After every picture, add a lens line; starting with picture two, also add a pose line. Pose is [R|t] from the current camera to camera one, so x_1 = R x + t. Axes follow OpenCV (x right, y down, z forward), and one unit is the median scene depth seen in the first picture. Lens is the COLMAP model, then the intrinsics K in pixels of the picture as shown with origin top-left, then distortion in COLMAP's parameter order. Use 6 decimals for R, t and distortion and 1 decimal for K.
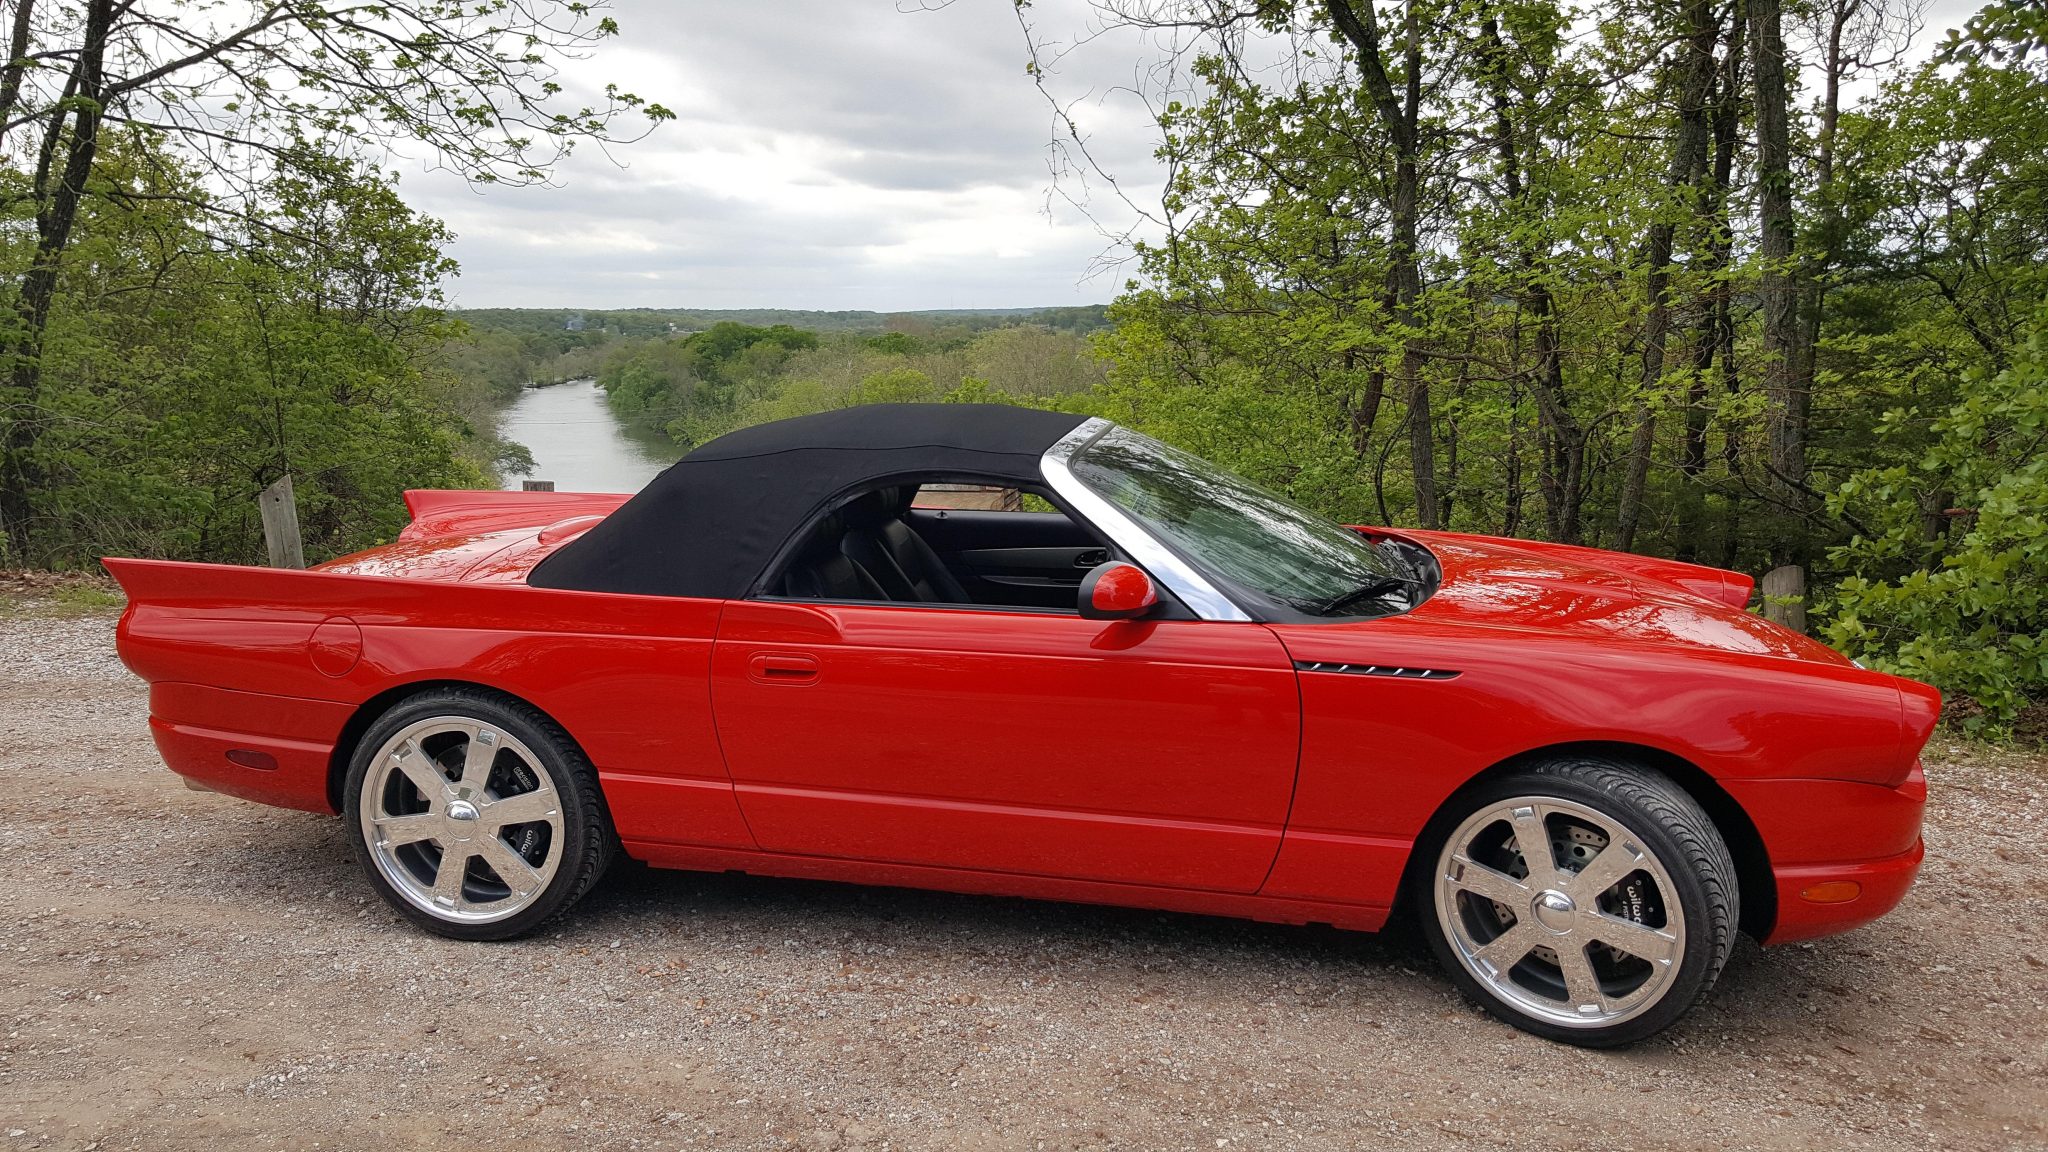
lens RADIAL K [[1516.5, 0, 1024.0], [0, 1516.5, 576.0], [0, 0, 1]] dist [0.150711, -0.271495]
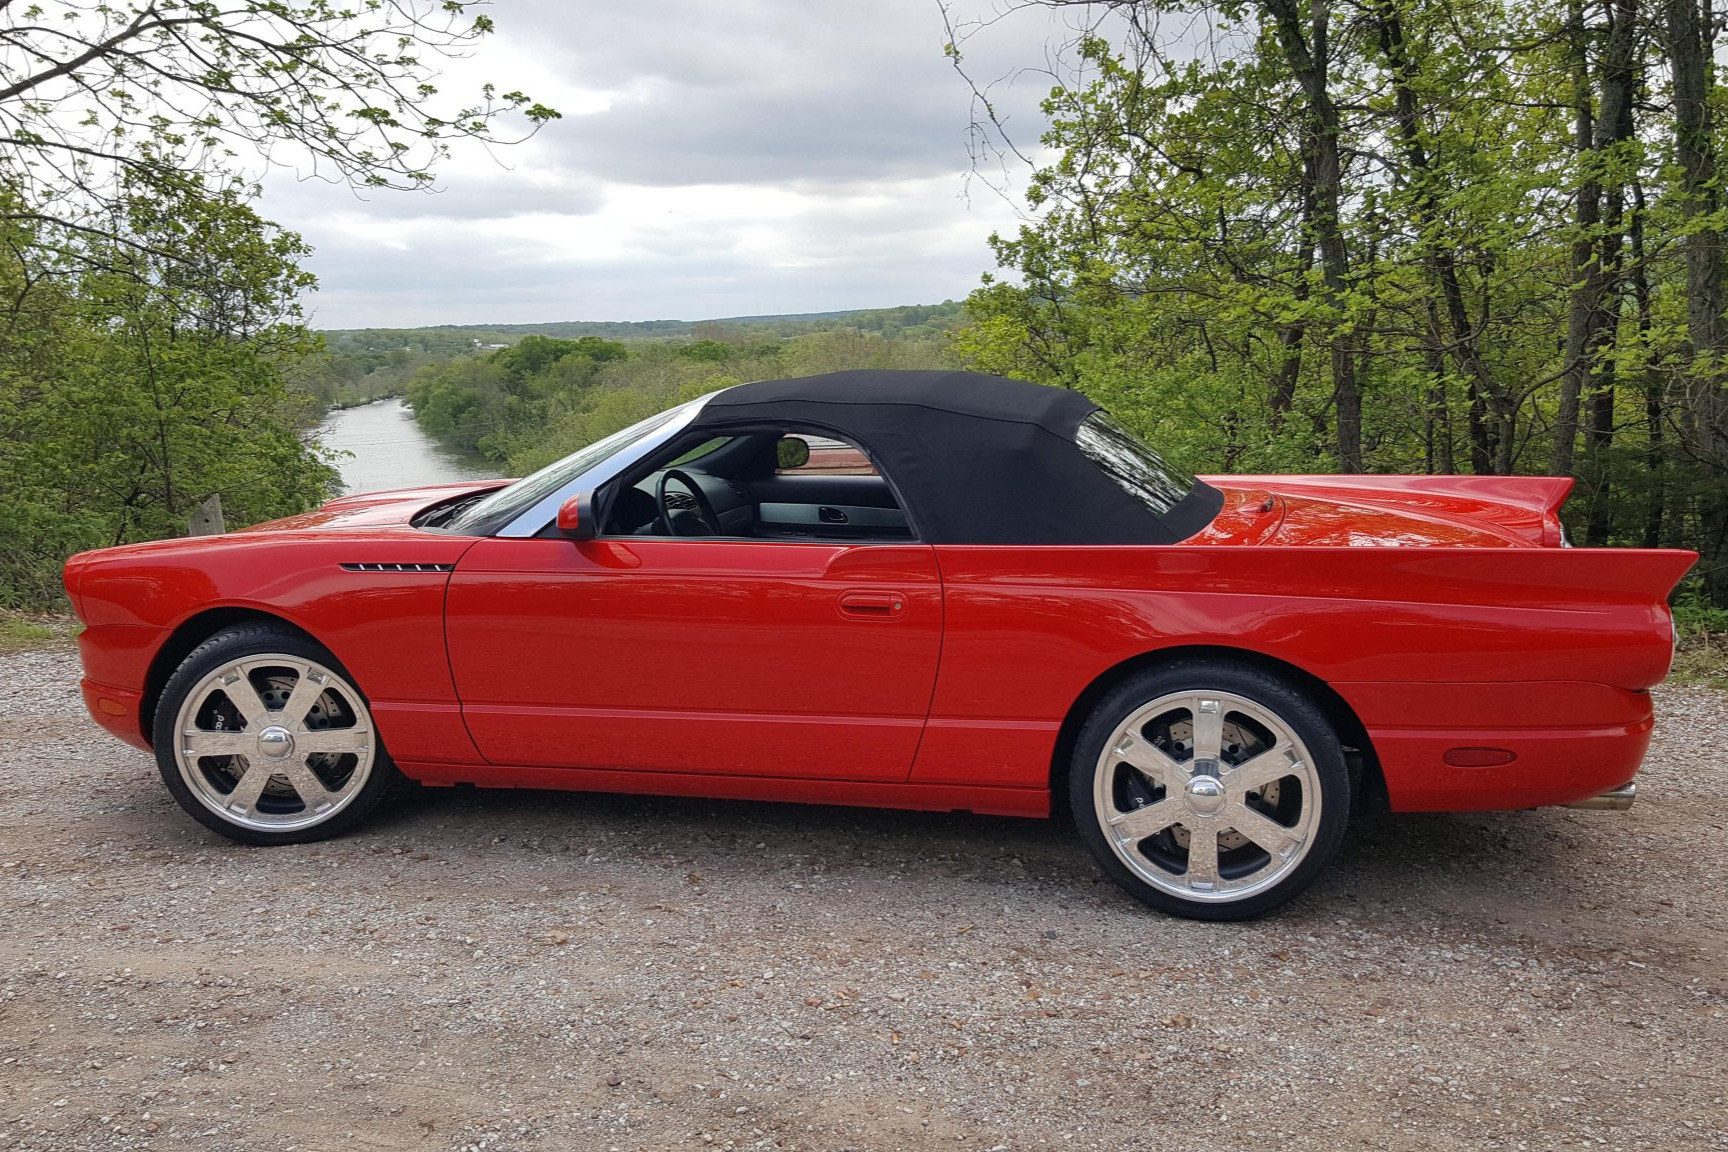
lens RADIAL K [[1512.6, 0, 896.1], [0, 1512.6, 571.9], [0, 0, 1]] dist [0.148801, -0.289612]
pose [[0.998537, -0.040974, 0.035292, -0.060969], [0.041112, 0.999149, -0.003201, 0.001823], [-0.035131, 0.004647, 0.999372, 0.026070]]
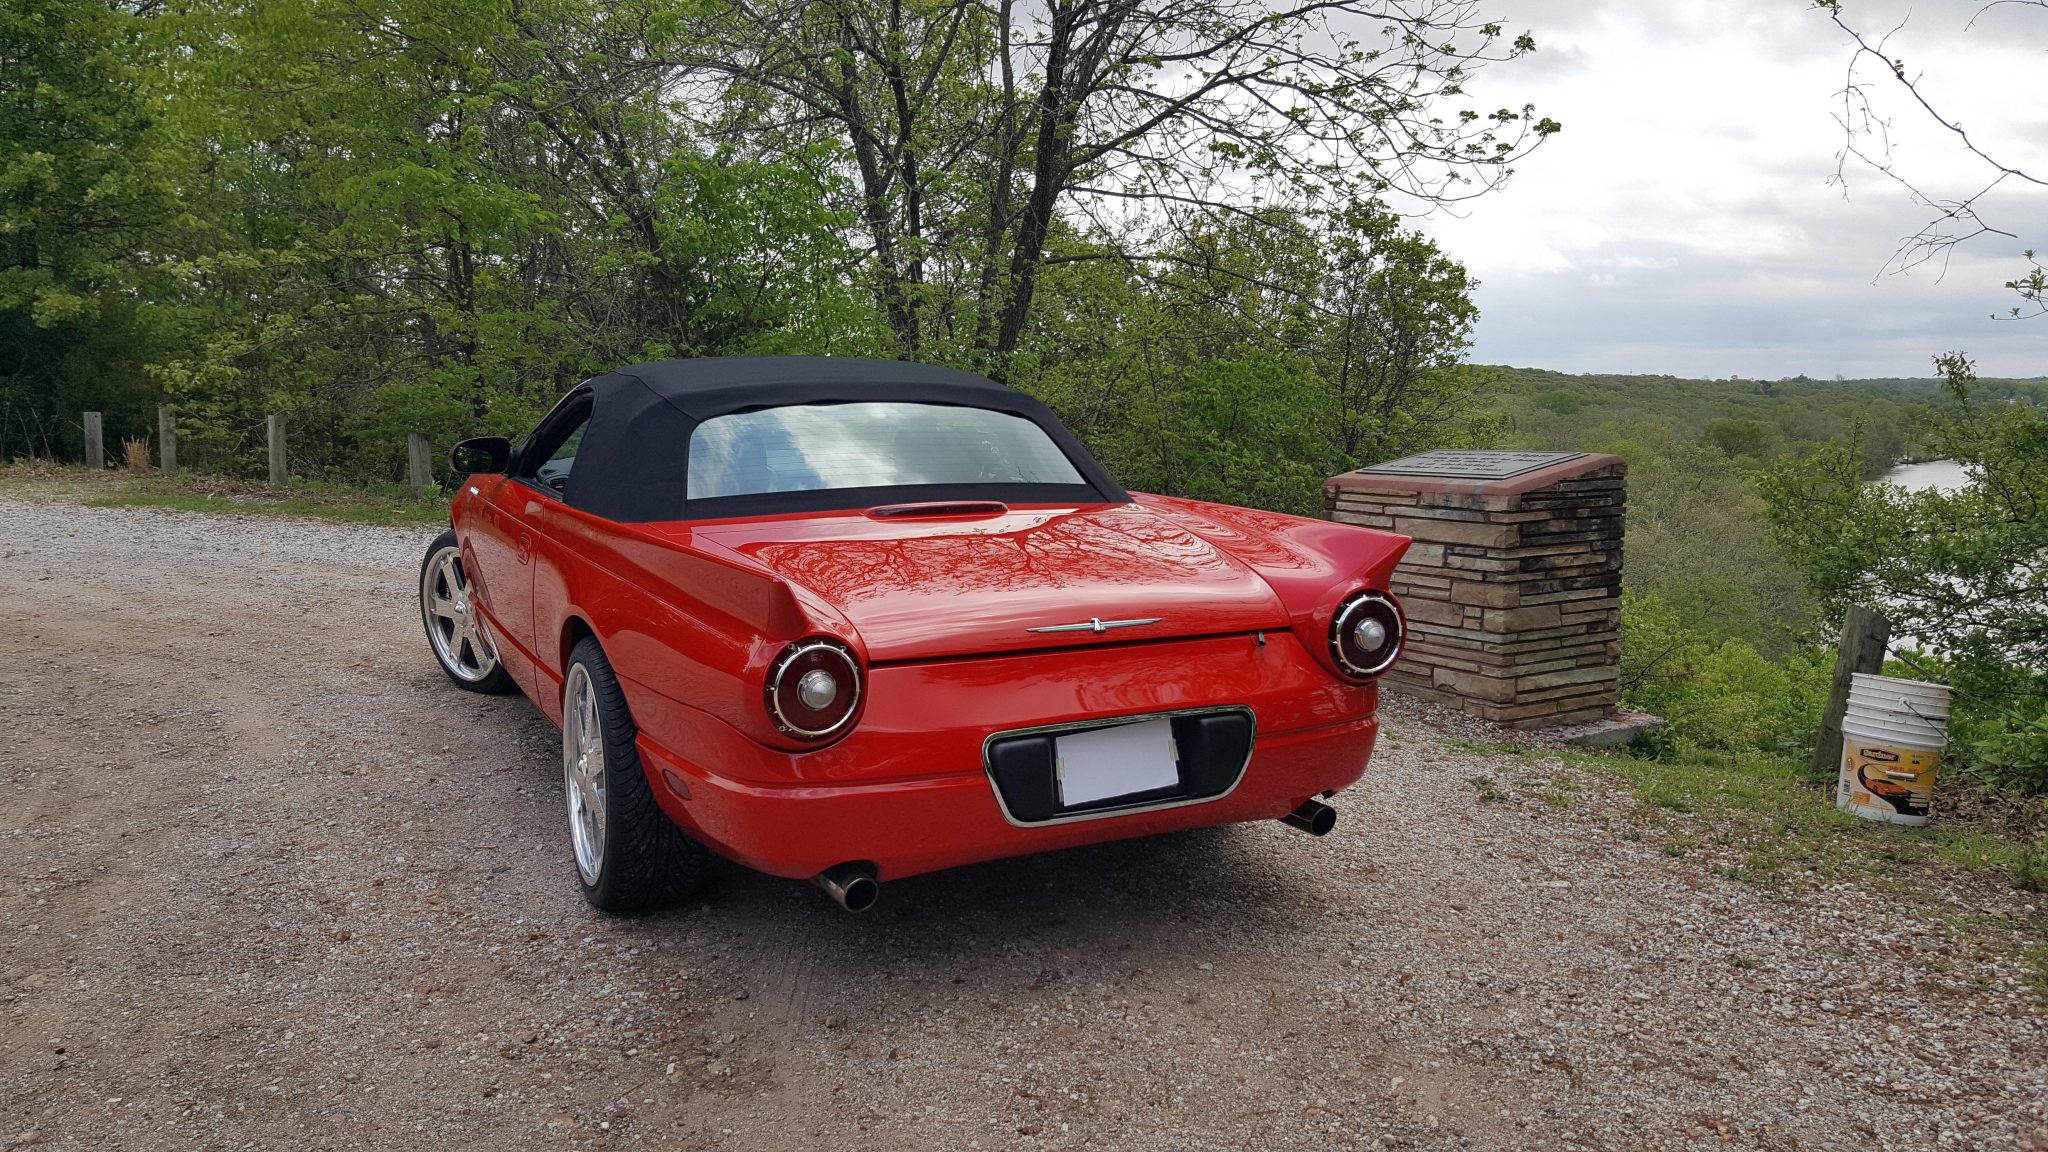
lens RADIAL K [[1516.5, 0, 1024.0], [0, 1516.5, 576.0], [0, 0, 1]] dist [0.150711, -0.271495]
pose [[0.677051, 0.088029, -0.730653, 0.253307], [-0.120868, 0.992640, 0.007592, -0.002703], [0.725943, 0.083172, 0.682707, 0.166024]]
